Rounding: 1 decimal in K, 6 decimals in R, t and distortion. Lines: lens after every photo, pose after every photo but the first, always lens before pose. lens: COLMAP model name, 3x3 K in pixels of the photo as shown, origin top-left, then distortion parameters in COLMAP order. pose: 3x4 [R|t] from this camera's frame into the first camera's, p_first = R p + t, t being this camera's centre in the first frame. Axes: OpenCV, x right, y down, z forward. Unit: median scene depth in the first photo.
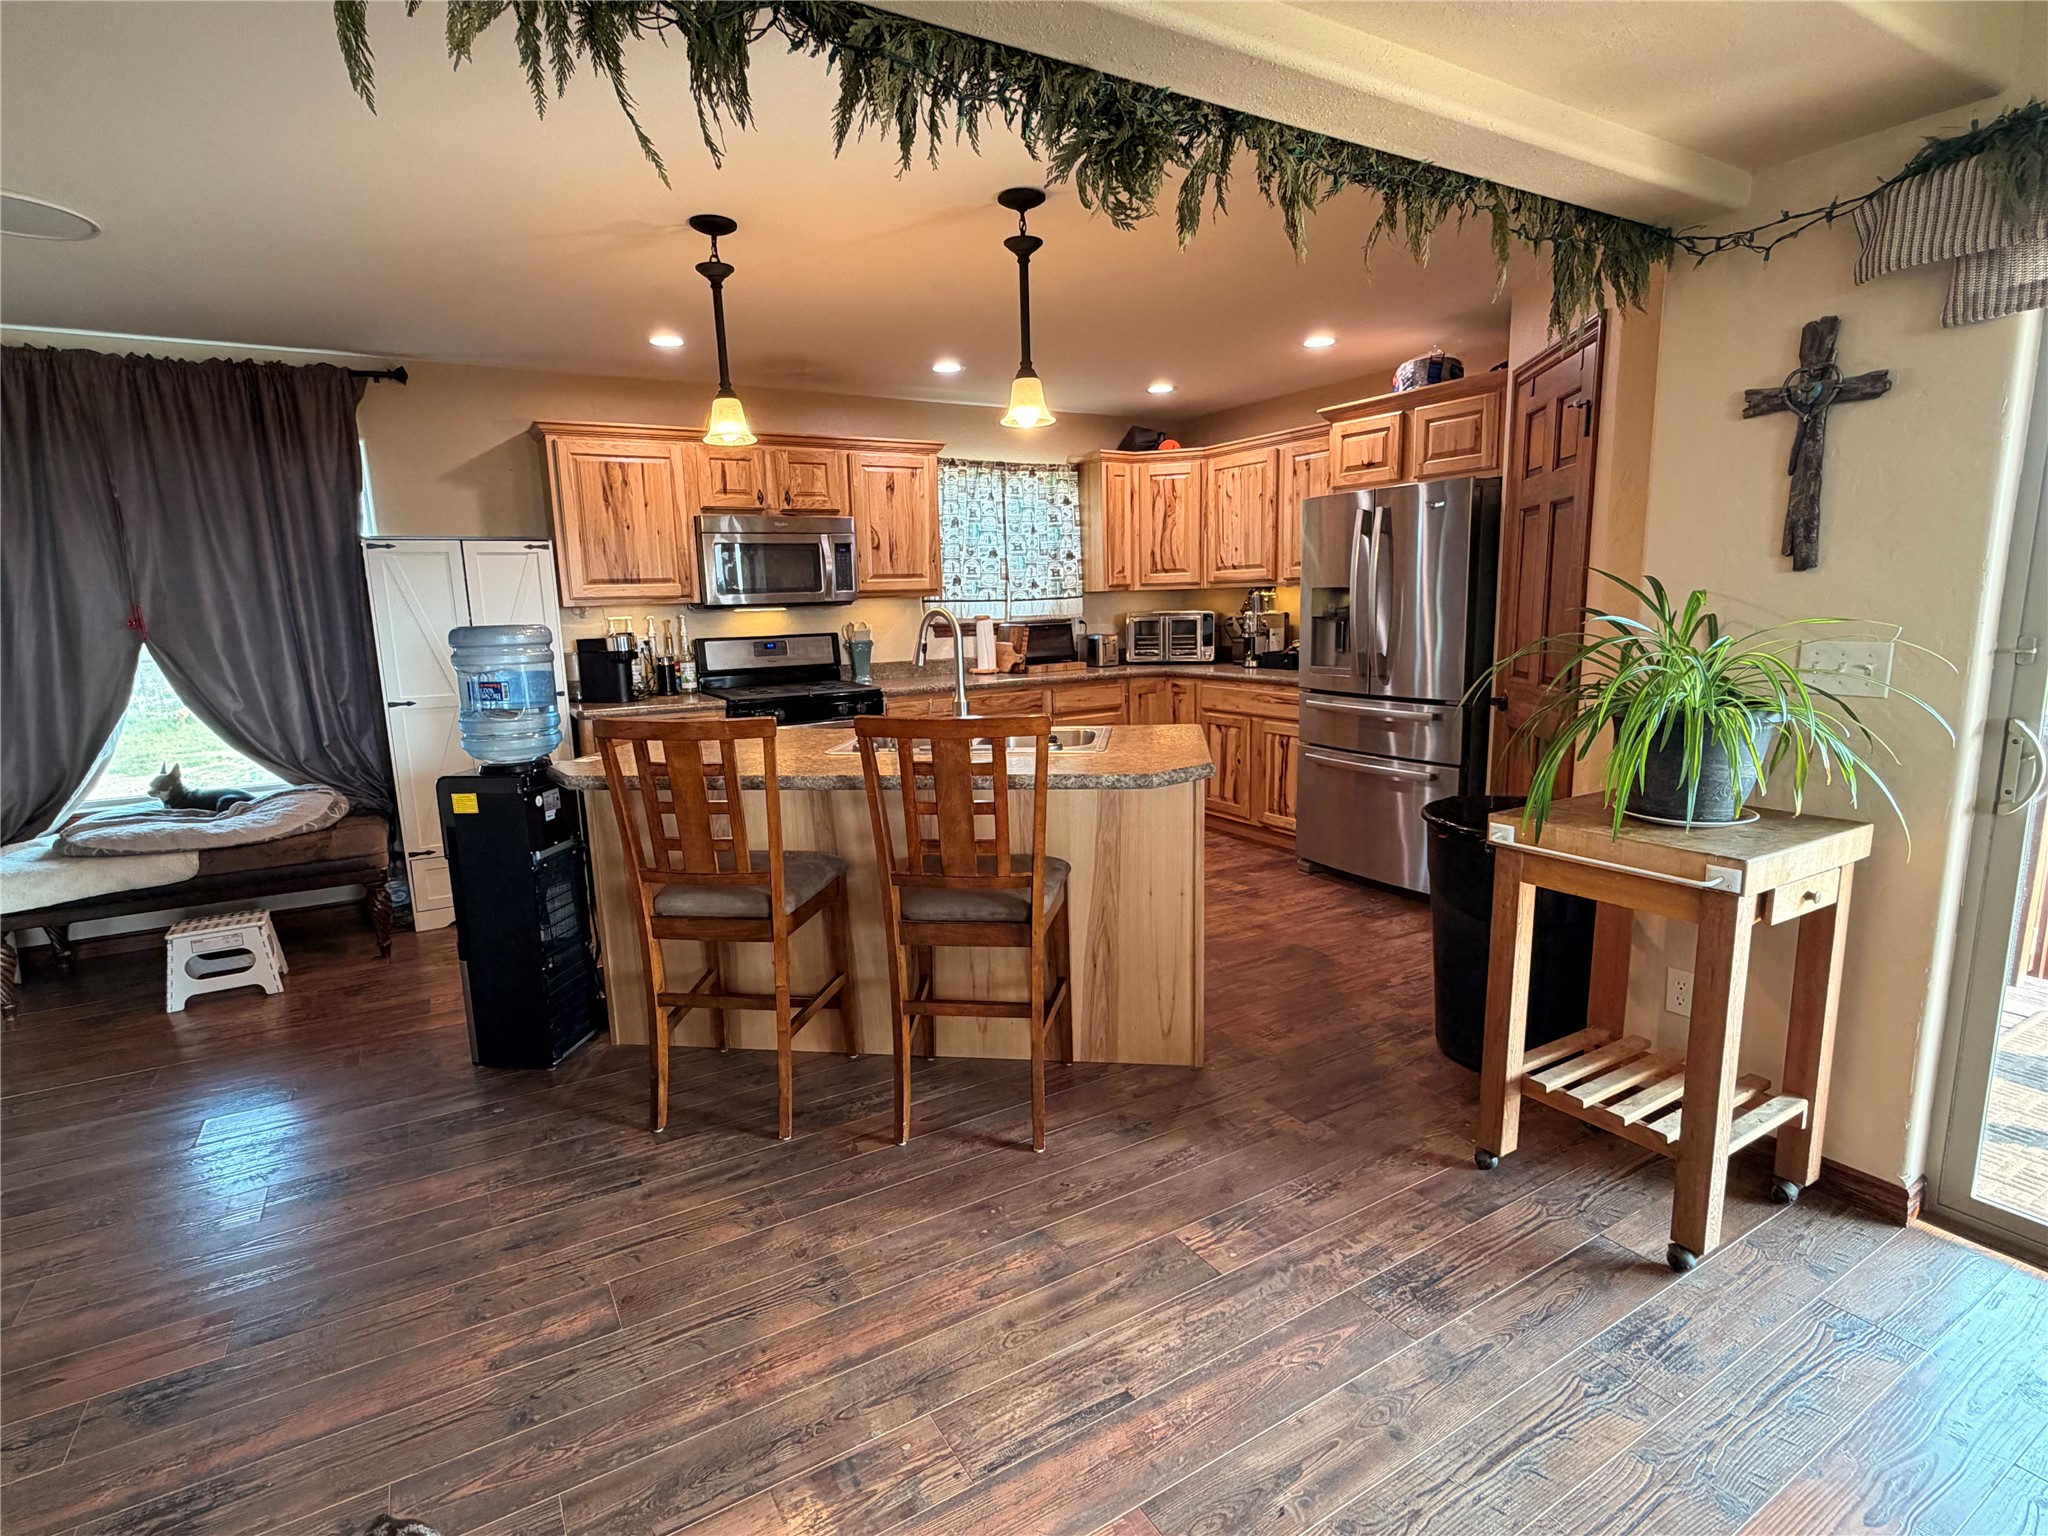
lens RADIAL K [[1008.4, 0, 1021.8], [0, 1008.4, 771.2], [0, 0, 1]] dist [-0.018369, 0.000194]
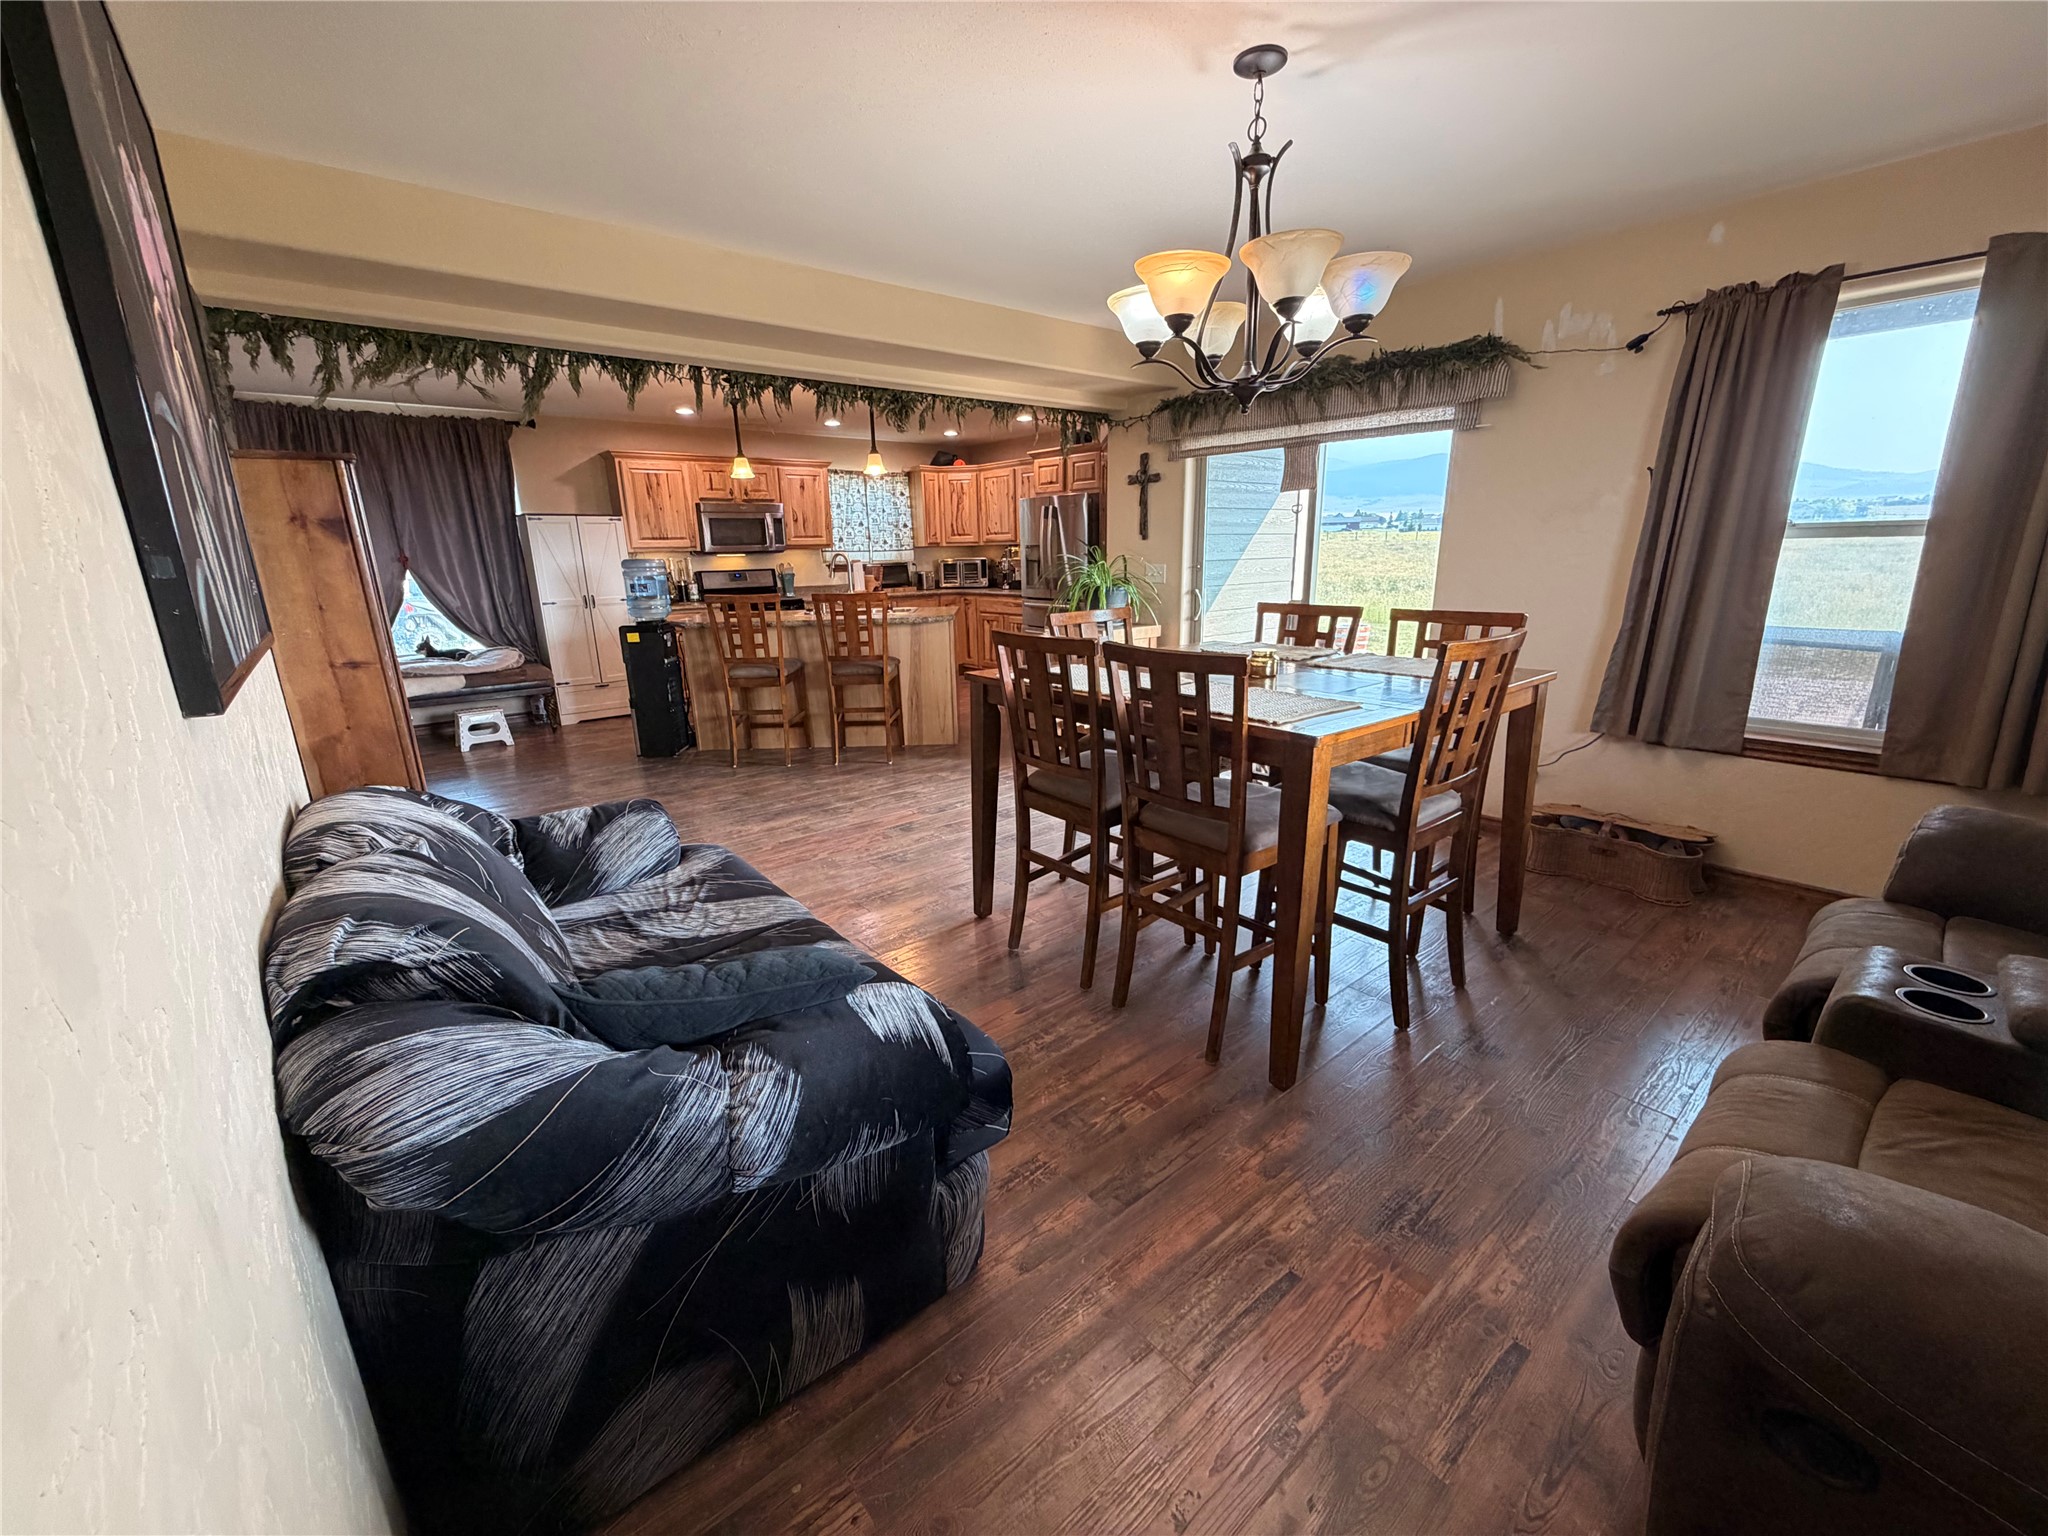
lens RADIAL K [[829.2, 0, 1027.0], [0, 829.2, 777.5], [0, 0, 1]] dist [-0.015217, -0.000037]
pose [[0.986339, -0.035915, 0.160767, 0.012375], [0.020597, 0.995172, 0.095956, 0.120499], [-0.163437, -0.091334, 0.982317, -0.664738]]
